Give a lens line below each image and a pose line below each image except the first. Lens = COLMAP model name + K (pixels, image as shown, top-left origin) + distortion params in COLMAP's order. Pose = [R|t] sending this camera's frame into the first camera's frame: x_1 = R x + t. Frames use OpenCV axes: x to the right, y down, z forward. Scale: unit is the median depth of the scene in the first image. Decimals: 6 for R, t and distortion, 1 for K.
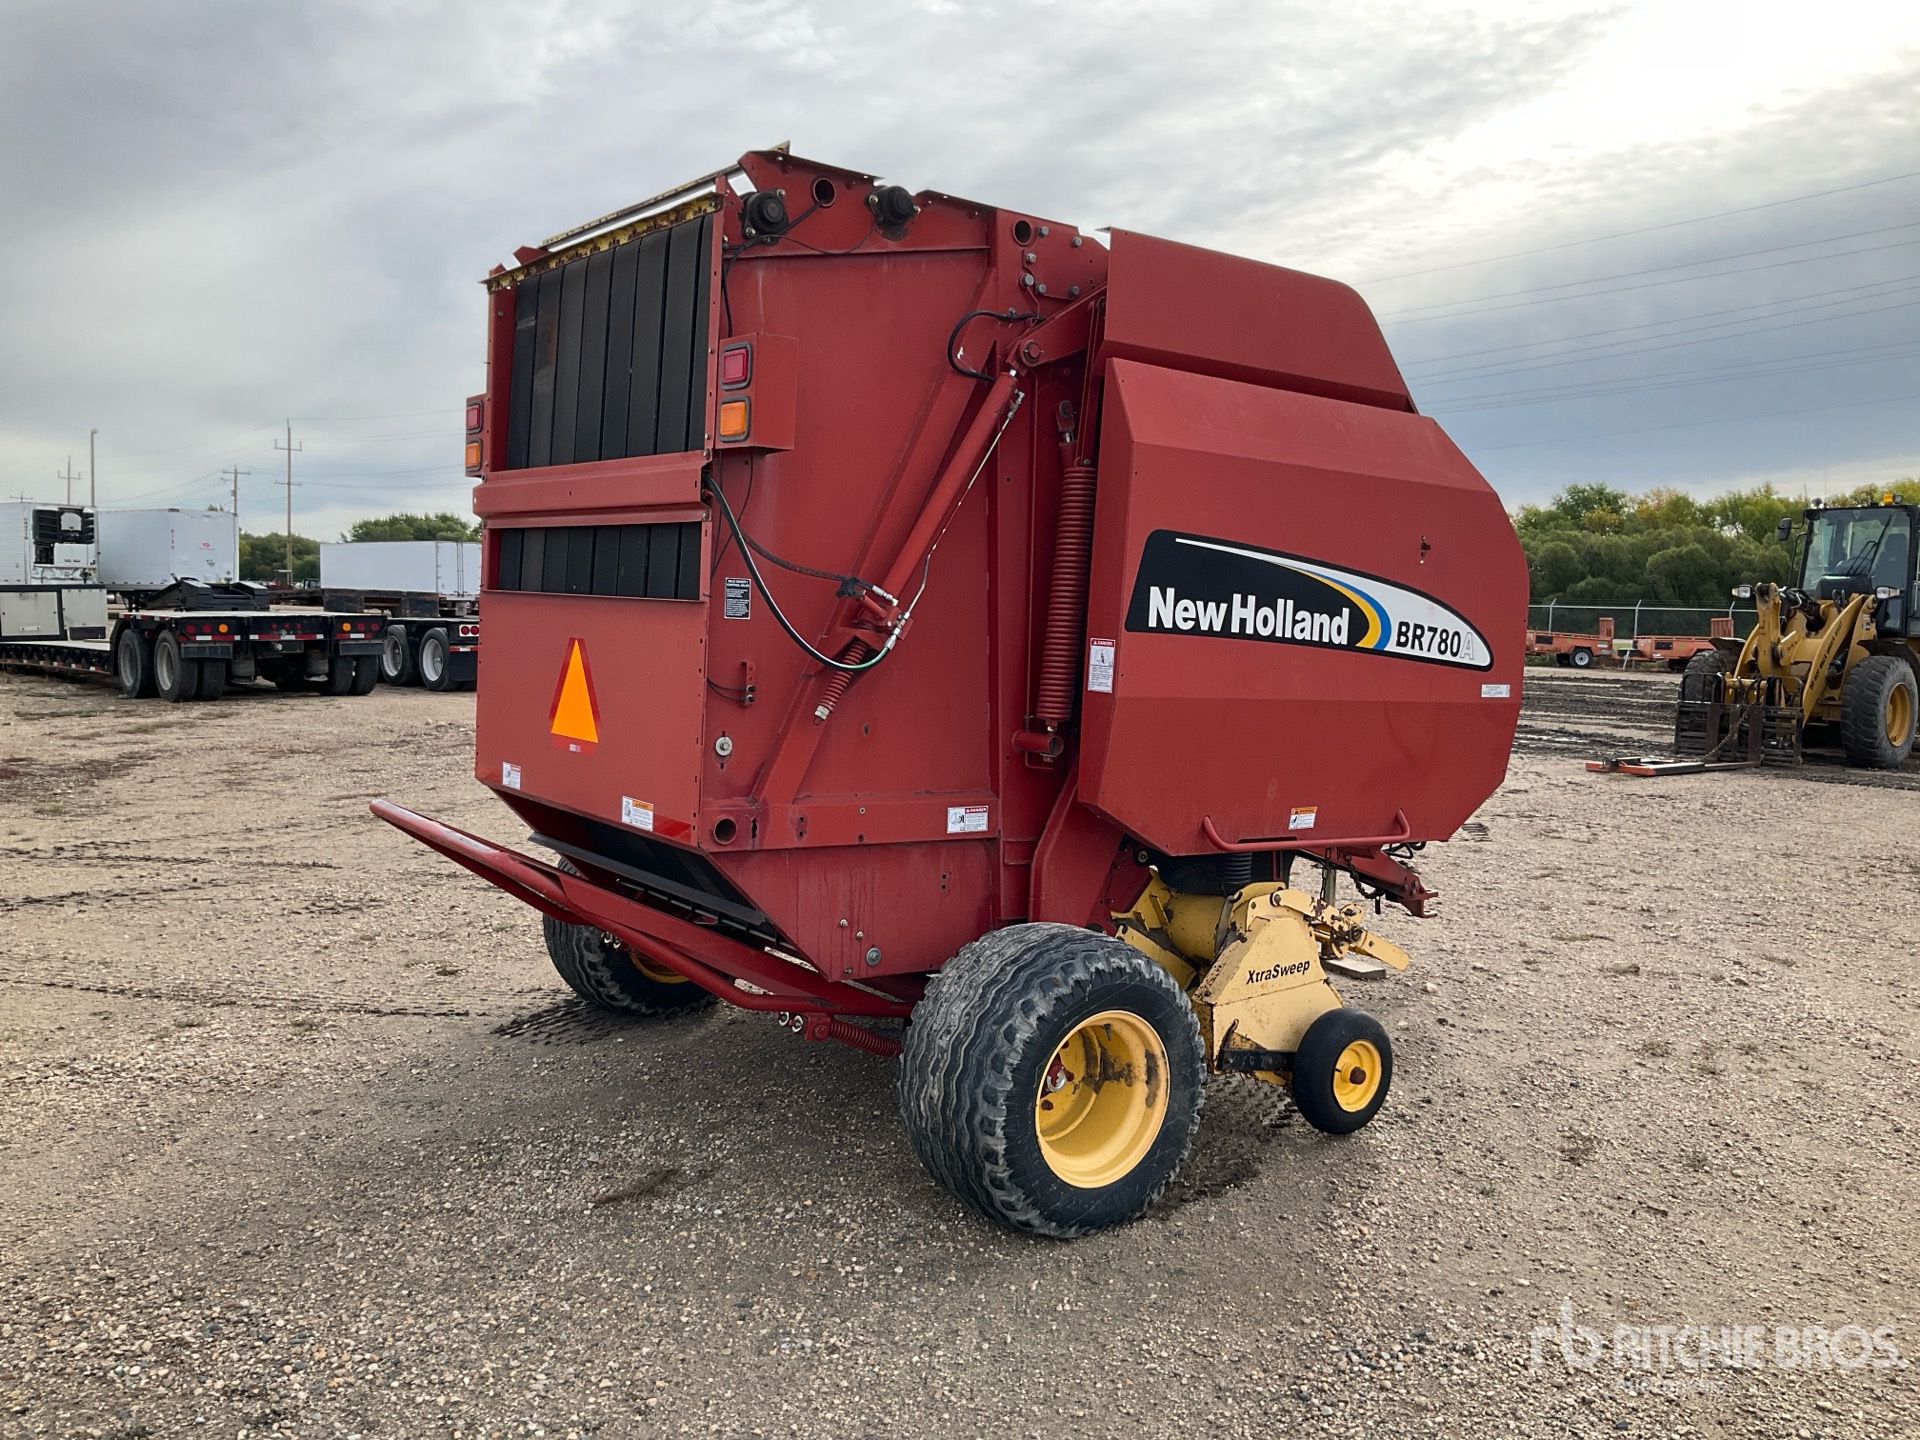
lens RADIAL K [[1550.6, 0, 960.0], [0, 1550.6, 720.0], [0, 0, 1]] dist [-0.002428, 0.078971]
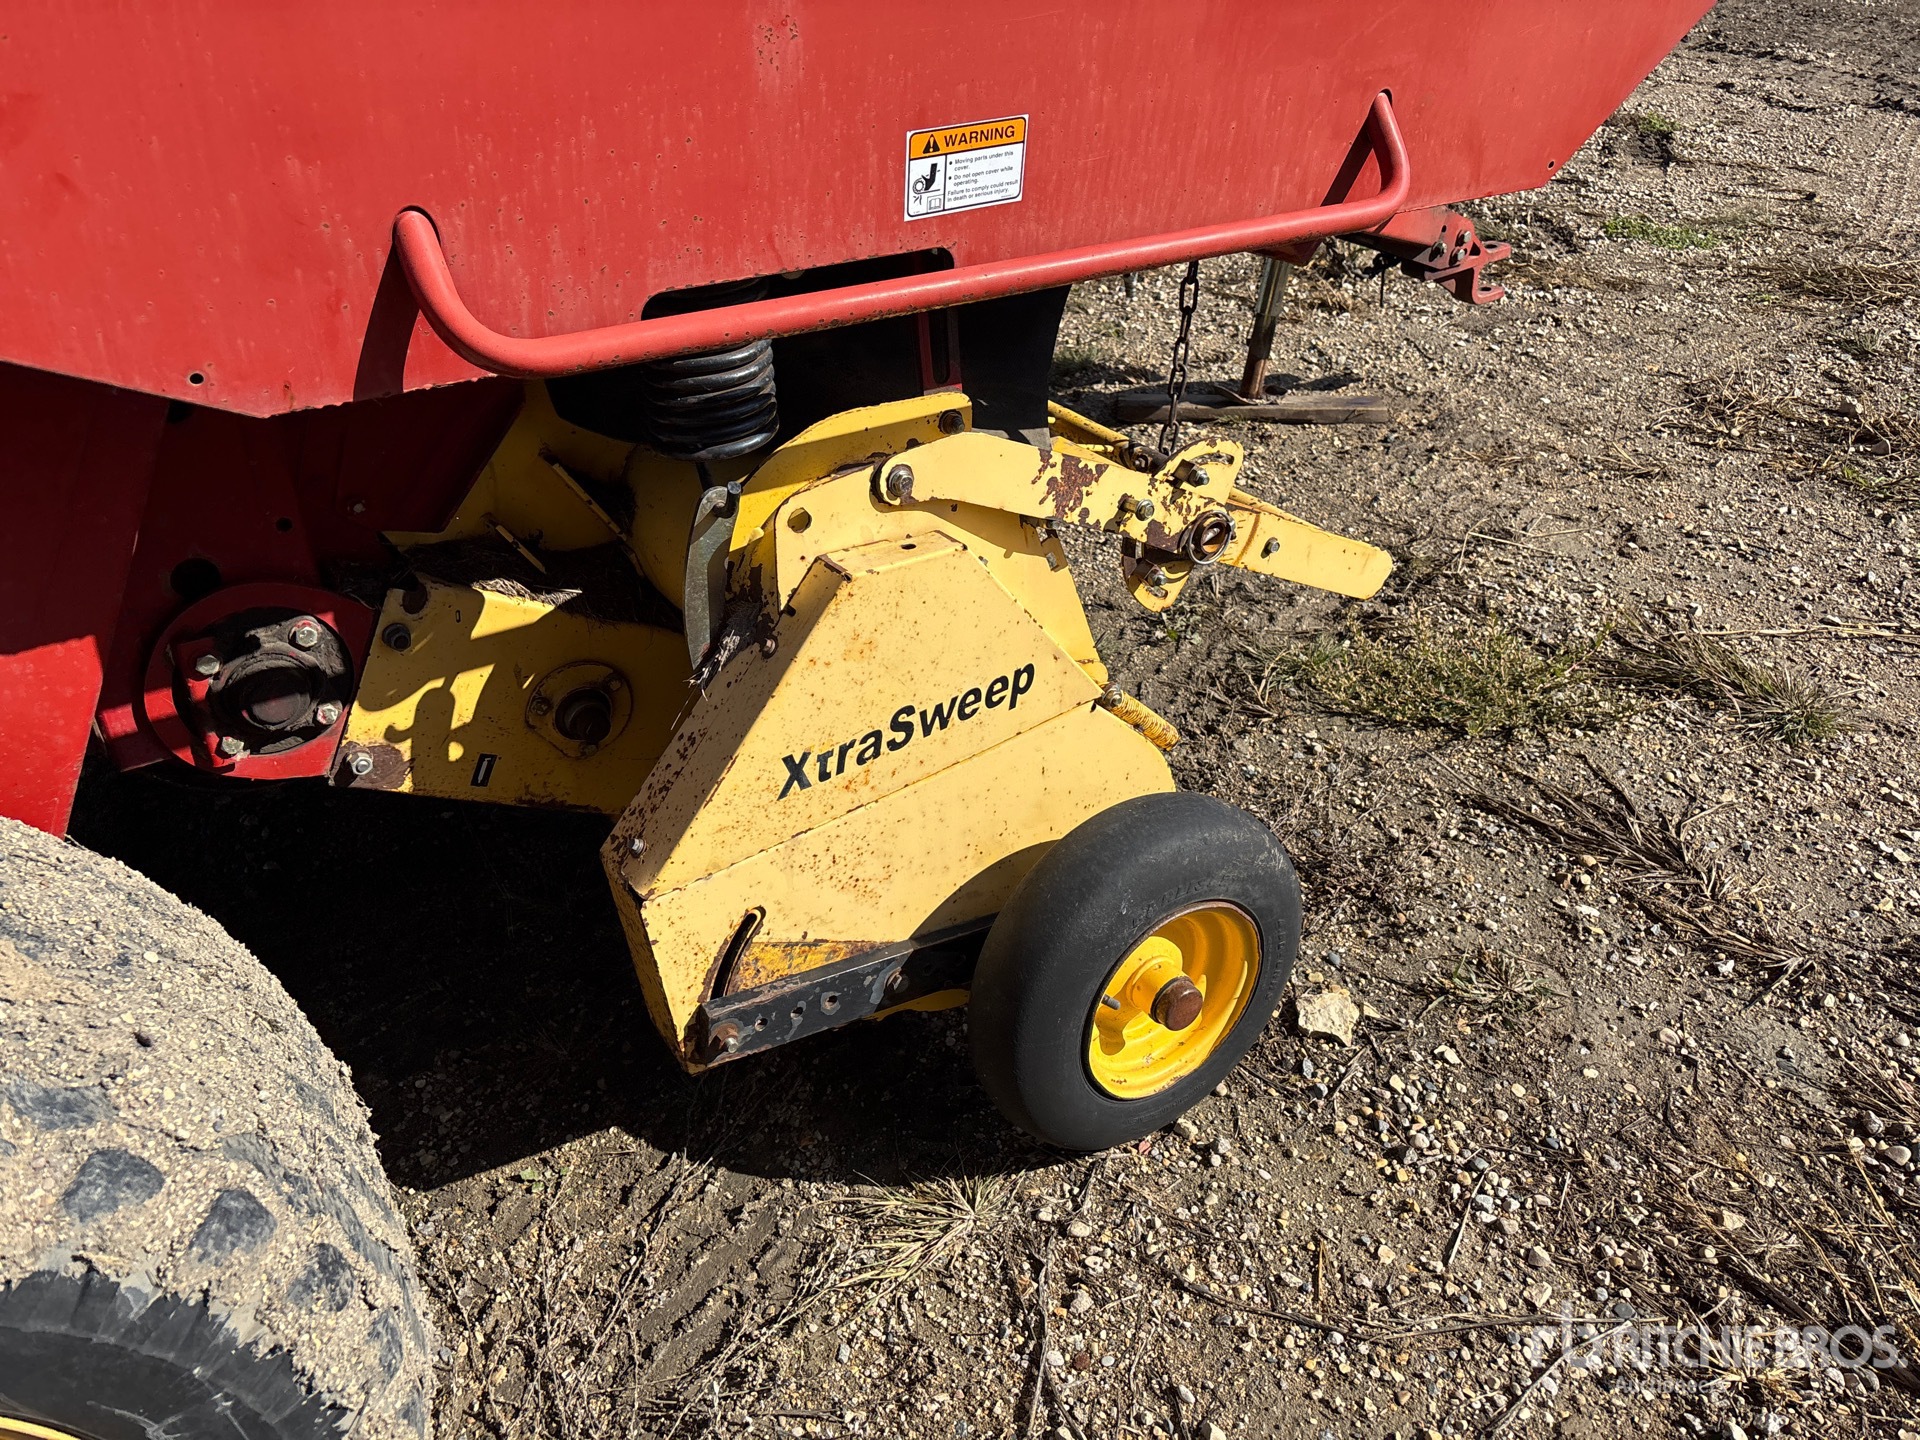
lens RADIAL K [[1512.5, 0, 955.4], [0, 1512.5, 760.9], [0, 0, 1]] dist [0.000909, 0.046661]
pose [[0.997189, -0.043967, -0.060664, 0.227571], [0.066935, 0.886578, 0.457711, 0.035649], [0.033659, -0.460485, 0.887029, 0.729779]]
